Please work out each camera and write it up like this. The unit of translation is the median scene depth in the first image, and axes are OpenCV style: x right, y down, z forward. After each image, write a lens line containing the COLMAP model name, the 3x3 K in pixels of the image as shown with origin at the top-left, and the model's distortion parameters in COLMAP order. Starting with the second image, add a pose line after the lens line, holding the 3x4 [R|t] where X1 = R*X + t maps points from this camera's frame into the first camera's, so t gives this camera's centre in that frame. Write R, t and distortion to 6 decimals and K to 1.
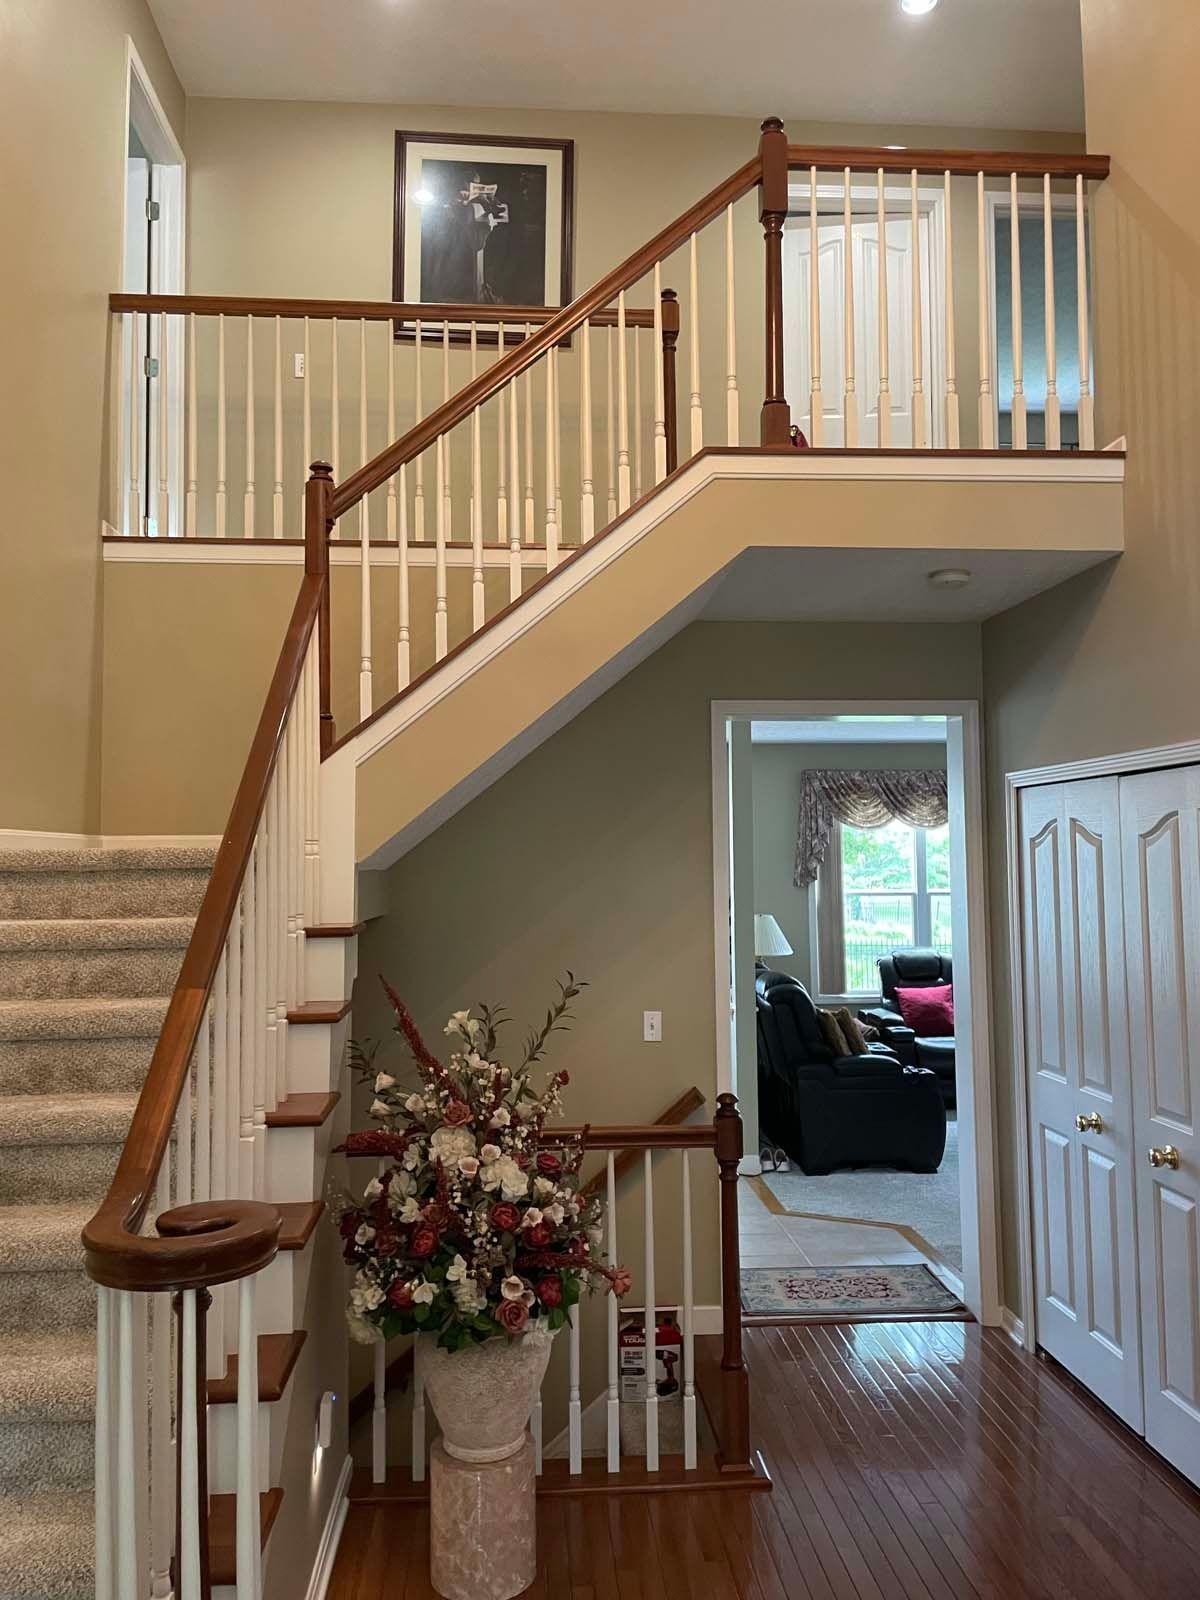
lens RADIAL K [[1191.9, 0, 600.0], [0, 1191.9, 800.0], [0, 0, 1]] dist [-0.061450, -0.003491]
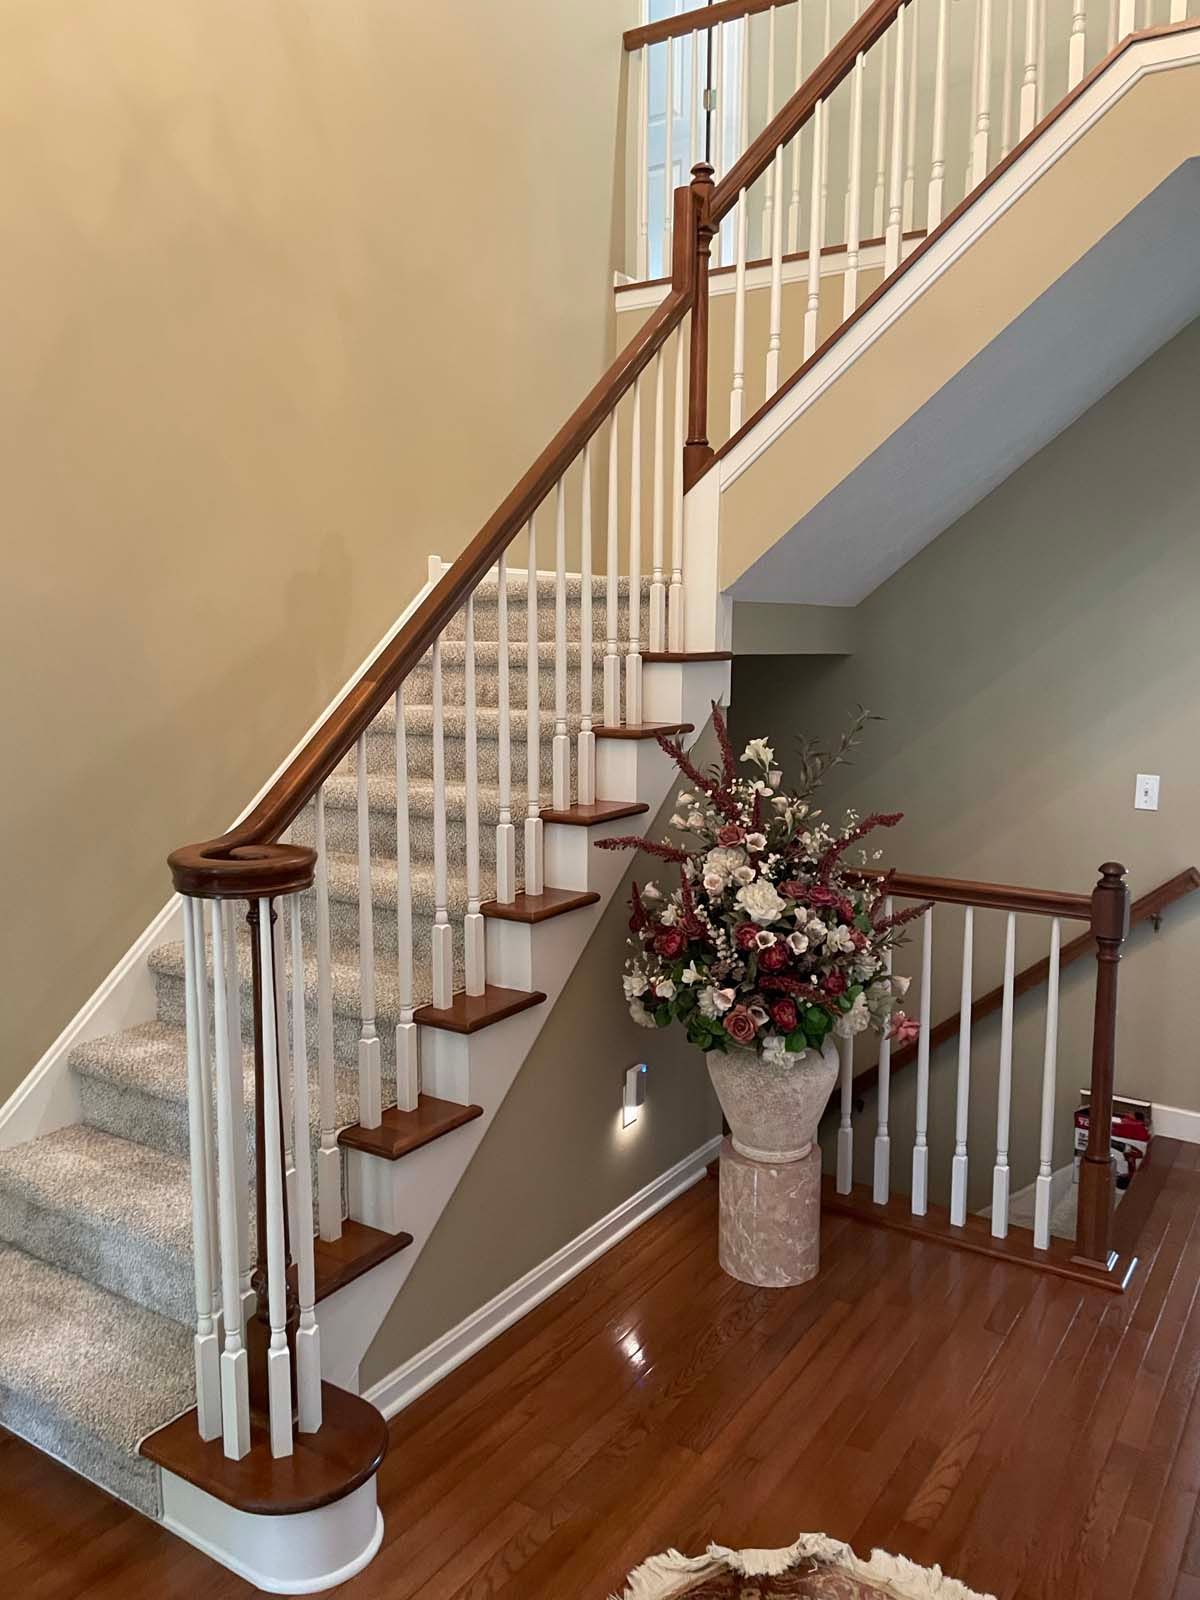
lens RADIAL K [[1255.3, 0, 600.0], [0, 1255.3, 800.0], [0, 0, 1]] dist [-0.161434, 0.253752]
pose [[0.790095, 0.103562, -0.604173, 0.386465], [0.020432, 0.980628, 0.194811, 0.016554], [0.612644, -0.166263, 0.772674, 0.079193]]
